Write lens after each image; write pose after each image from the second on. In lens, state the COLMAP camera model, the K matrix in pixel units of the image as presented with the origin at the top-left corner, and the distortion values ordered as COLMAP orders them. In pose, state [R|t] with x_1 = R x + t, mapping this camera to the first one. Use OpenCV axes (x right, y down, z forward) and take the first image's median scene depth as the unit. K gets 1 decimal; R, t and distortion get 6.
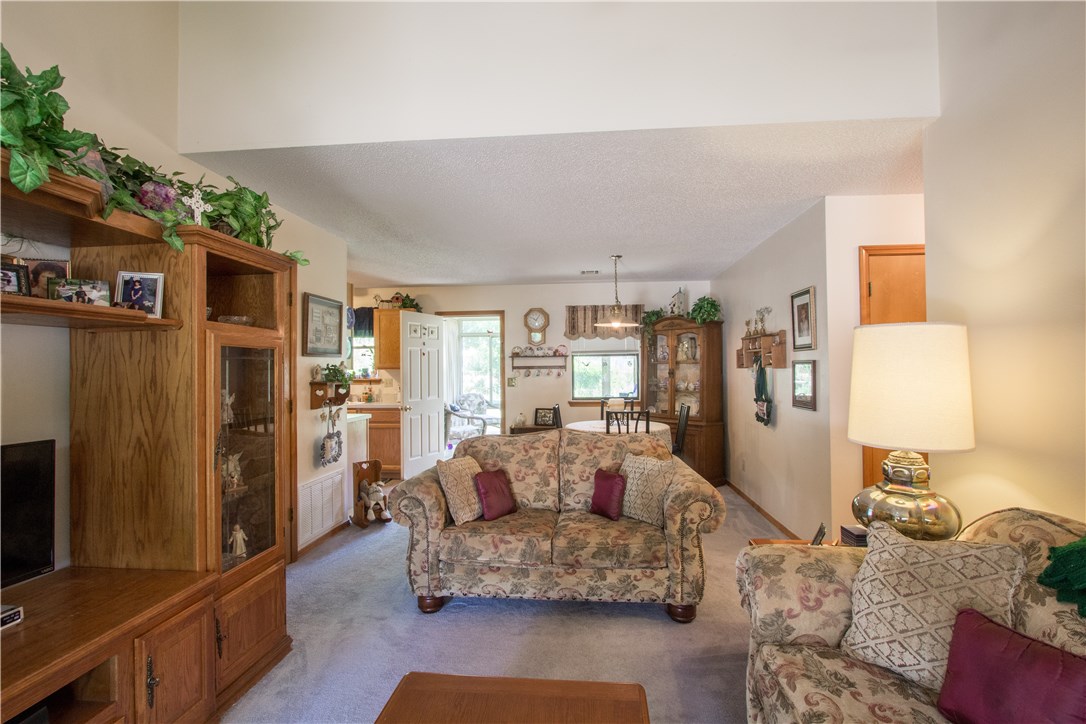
lens RADIAL K [[500.5, 0, 546.3], [0, 500.5, 362.4], [0, 0, 1]] dist [-0.018661, 0.003499]
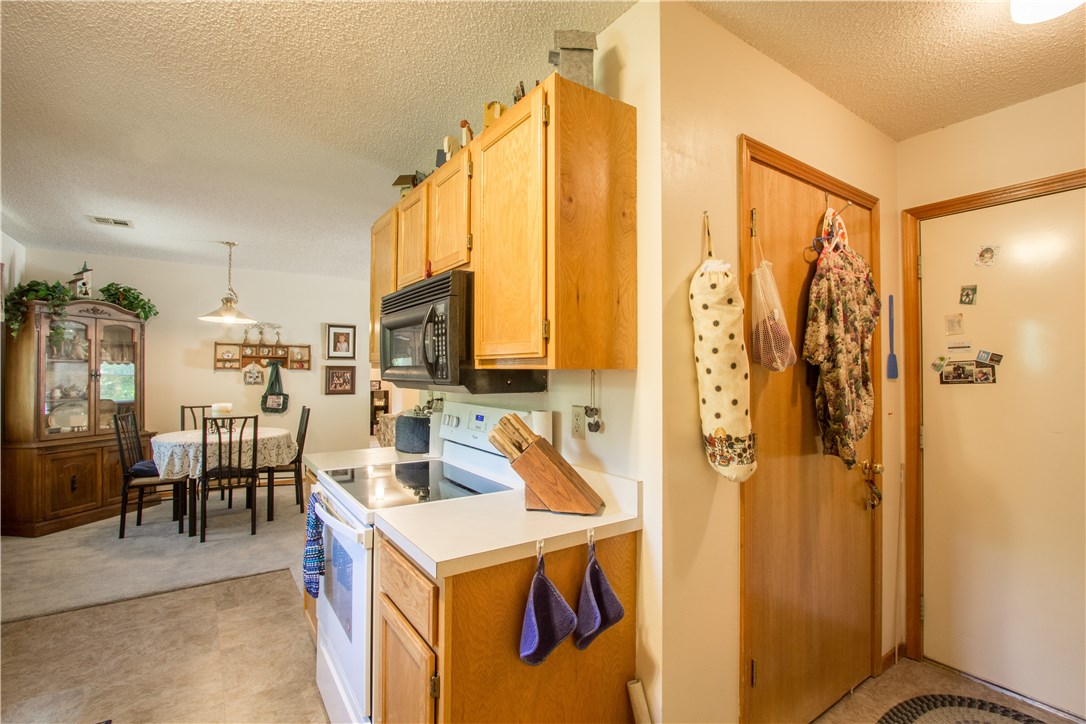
lens RADIAL K [[500.5, 0, 548.1], [0, 500.5, 367.0], [0, 0, 1]] dist [-0.018661, 0.003499]
pose [[-0.648832, 0.012546, 0.760828, -1.218456], [-0.002071, 0.999831, -0.018254, 0.031285], [-0.760929, -0.013419, -0.648696, 1.515482]]
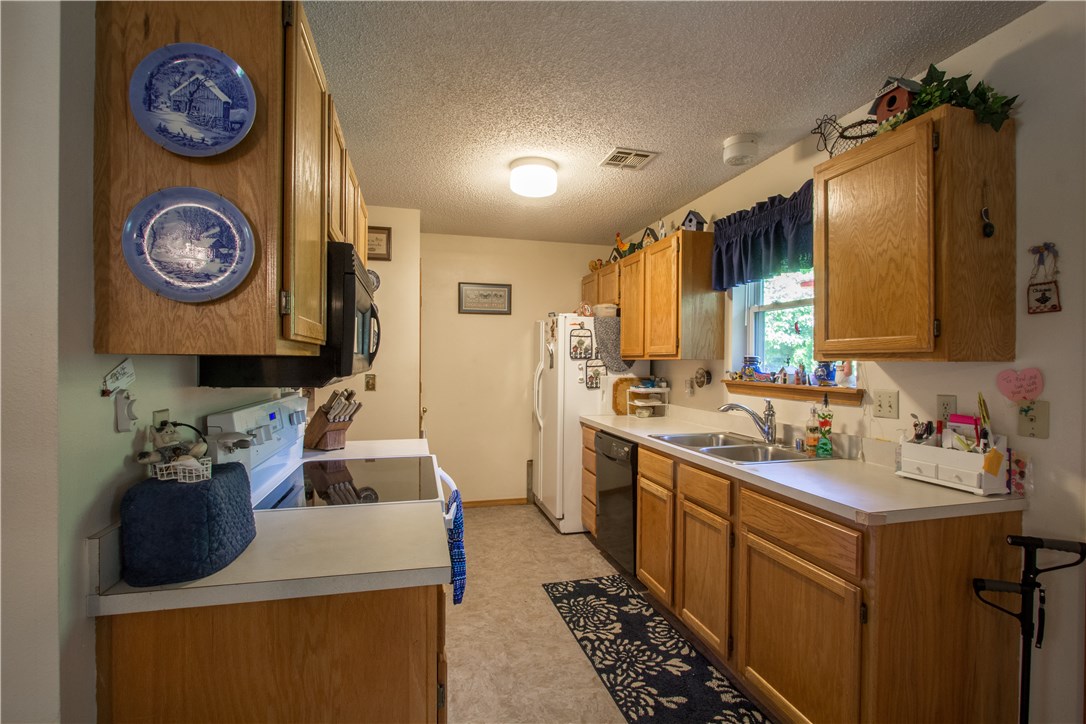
lens RADIAL K [[500.5, 0, 545.8], [0, 500.5, 361.6], [0, 0, 1]] dist [-0.018661, 0.003499]
pose [[0.340571, 0.014247, -0.940111, -0.188799], [-0.004799, 0.999899, 0.013415, 0.022661], [0.940206, -0.000057, 0.340605, 1.282802]]
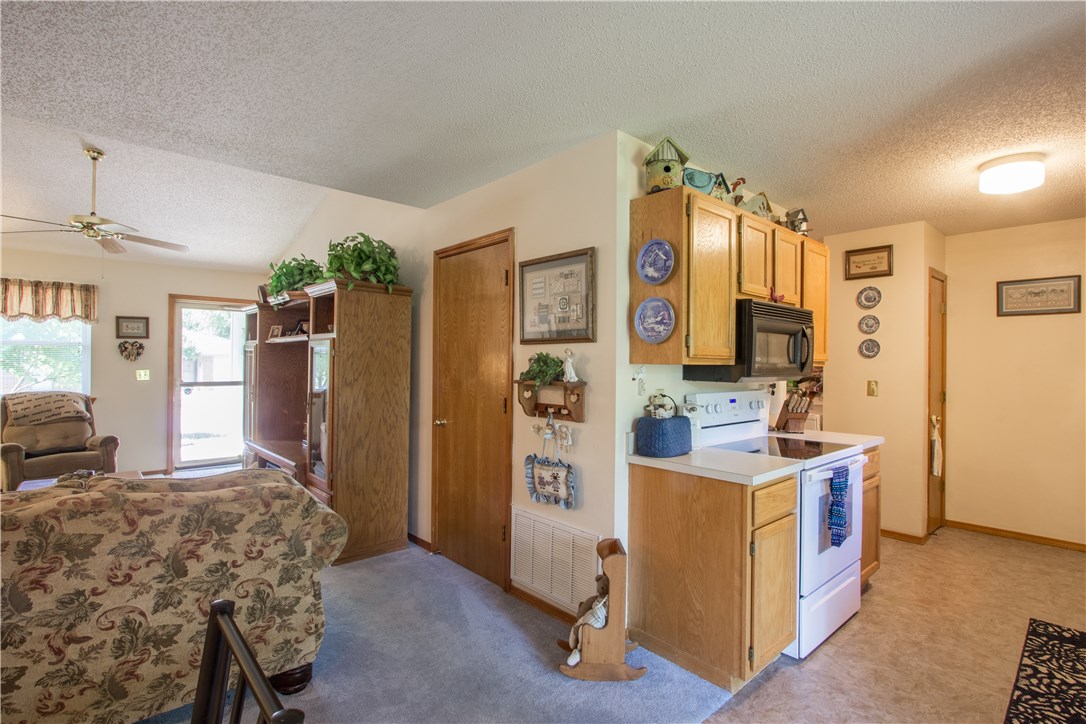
lens RADIAL K [[523.3, 0, 542.8], [0, 523.3, 363.6], [0, 0, 1]] dist [-0.019553, 0.000727]
pose [[-0.683595, 0.004074, -0.729850, 0.081497], [0.000881, 0.999988, 0.004757, 0.019059], [0.729861, 0.002609, -0.683591, 1.539731]]
